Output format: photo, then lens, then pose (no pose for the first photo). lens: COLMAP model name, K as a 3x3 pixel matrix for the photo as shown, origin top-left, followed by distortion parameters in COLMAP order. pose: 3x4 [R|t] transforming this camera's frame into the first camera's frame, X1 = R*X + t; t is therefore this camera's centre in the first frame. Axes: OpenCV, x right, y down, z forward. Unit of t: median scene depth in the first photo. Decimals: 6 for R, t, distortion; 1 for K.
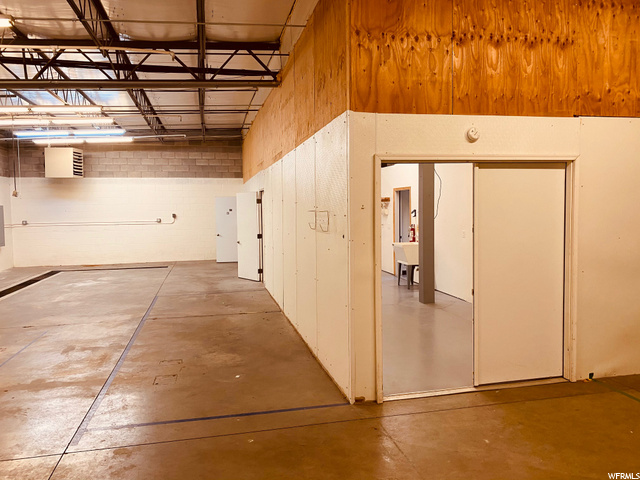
lens RADIAL K [[493.3, 0, 322.9], [0, 493.3, 234.7], [0, 0, 1]] dist [0.033291, -0.036593]
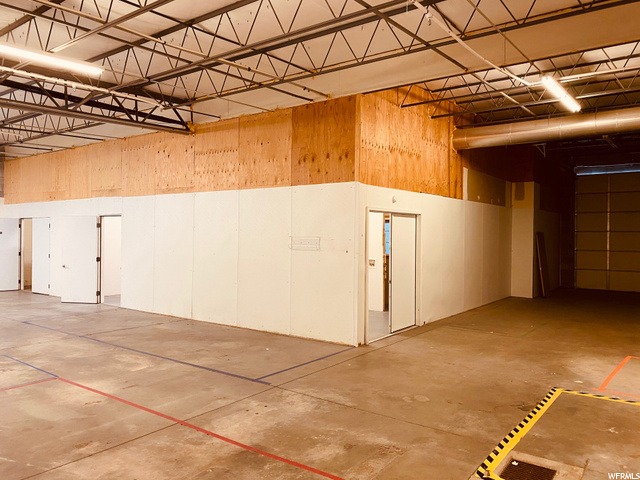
lens RADIAL K [[493.3, 0, 323.3], [0, 493.3, 236.0], [0, 0, 1]] dist [0.033291, -0.036593]
pose [[0.750376, 0.021270, 0.660669, -0.653324], [0.015402, 0.998648, -0.049645, 0.018363], [-0.660832, 0.047428, 0.749034, -0.136602]]
